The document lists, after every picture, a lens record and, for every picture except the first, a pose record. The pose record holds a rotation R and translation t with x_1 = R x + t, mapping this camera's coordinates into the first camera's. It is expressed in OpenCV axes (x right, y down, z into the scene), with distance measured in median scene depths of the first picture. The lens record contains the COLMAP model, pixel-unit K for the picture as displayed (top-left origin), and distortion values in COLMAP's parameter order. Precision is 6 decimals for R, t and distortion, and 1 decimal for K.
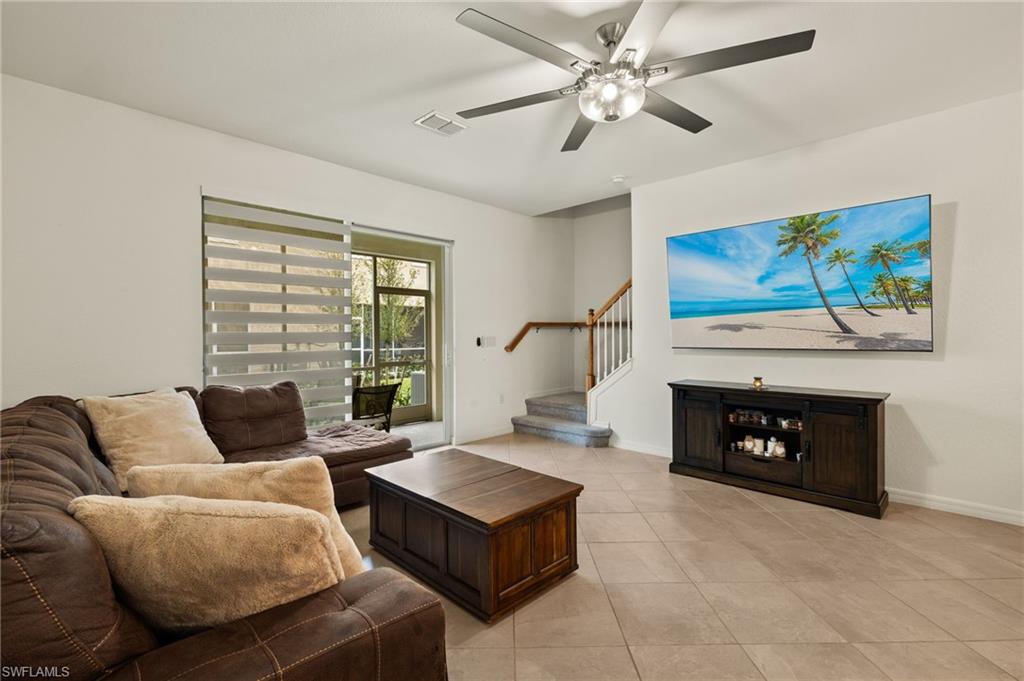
lens RADIAL K [[485.1, 0, 512.0], [0, 485.1, 340.5], [0, 0, 1]] dist [-0.001072, -0.000460]
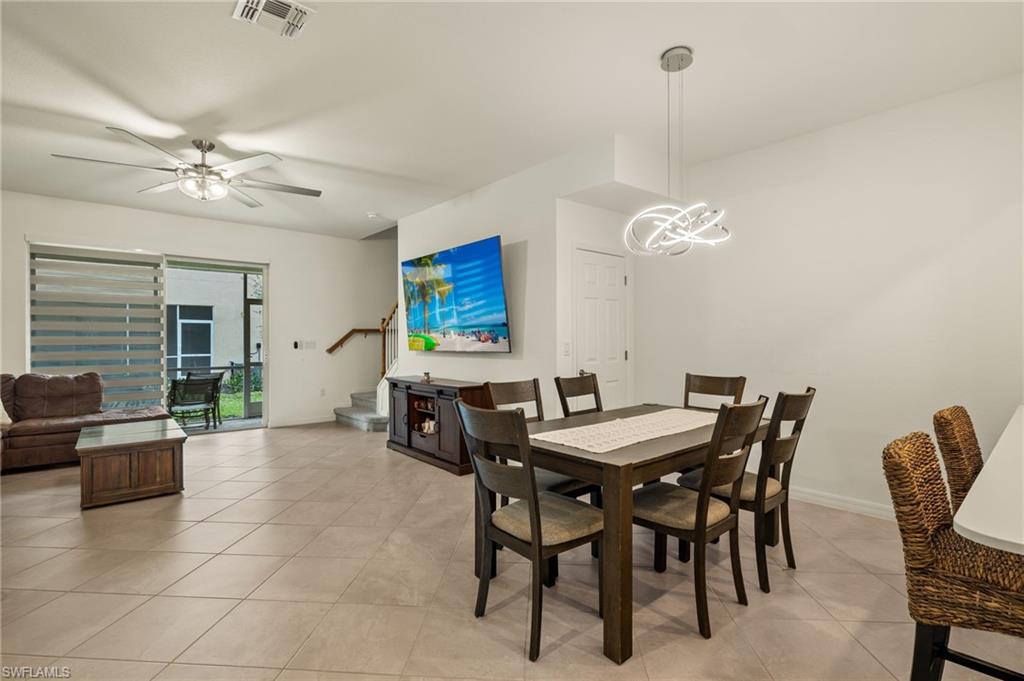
lens RADIAL K [[511.4, 0, 512.0], [0, 511.4, 340.5], [0, 0, 1]] dist [-0.004838, -0.000239]
pose [[0.996327, 0.002942, -0.085580, 0.612447], [-0.003786, 0.999946, -0.009697, 0.001655], [0.085547, 0.009985, 0.996284, -0.248472]]
